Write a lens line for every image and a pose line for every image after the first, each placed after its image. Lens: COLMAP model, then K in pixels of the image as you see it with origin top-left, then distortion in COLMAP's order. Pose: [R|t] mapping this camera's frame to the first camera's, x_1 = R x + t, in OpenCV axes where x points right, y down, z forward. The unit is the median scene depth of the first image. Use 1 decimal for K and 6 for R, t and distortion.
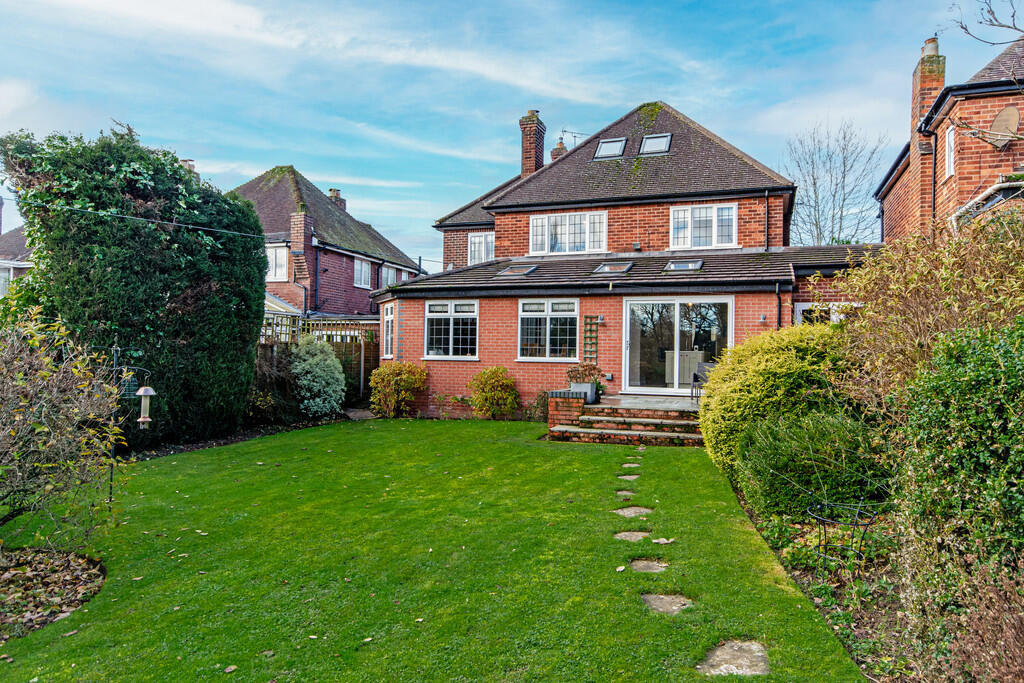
lens RADIAL K [[648.1, 0, 512.0], [0, 648.1, 341.5], [0, 0, 1]] dist [0.001918, 0.001516]
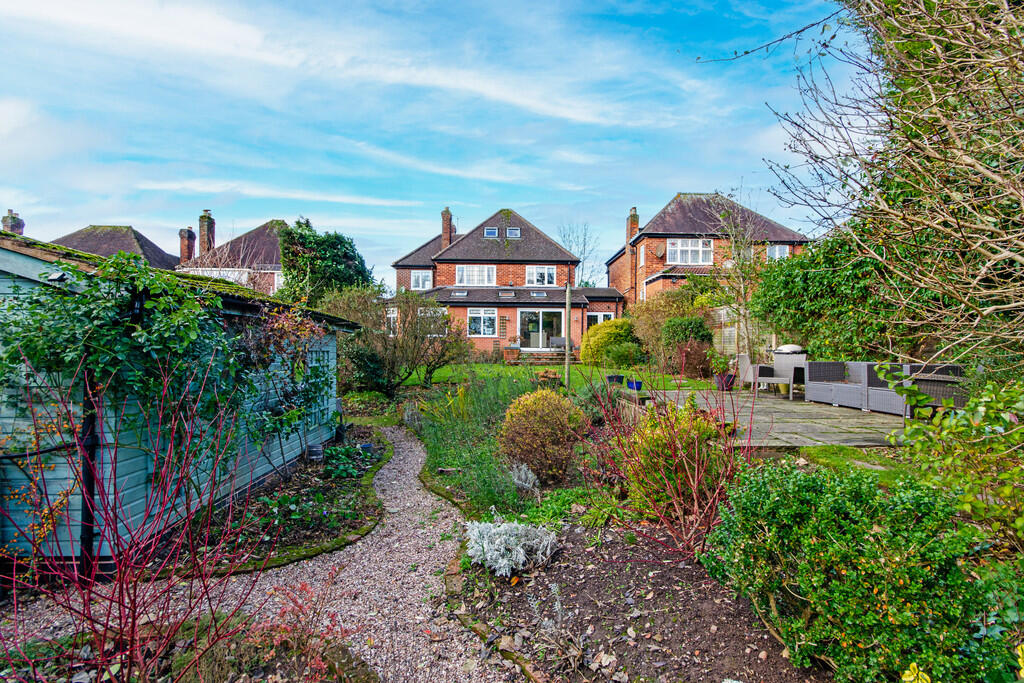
lens RADIAL K [[441.3, 0, 512.0], [0, 441.3, 341.5], [0, 0, 1]] dist [0.022789, -0.000067]
pose [[0.934123, -0.007251, 0.356878, -0.327756], [0.003049, 0.999919, 0.012335, 0.023660], [-0.356938, -0.010434, 0.934070, -0.350017]]
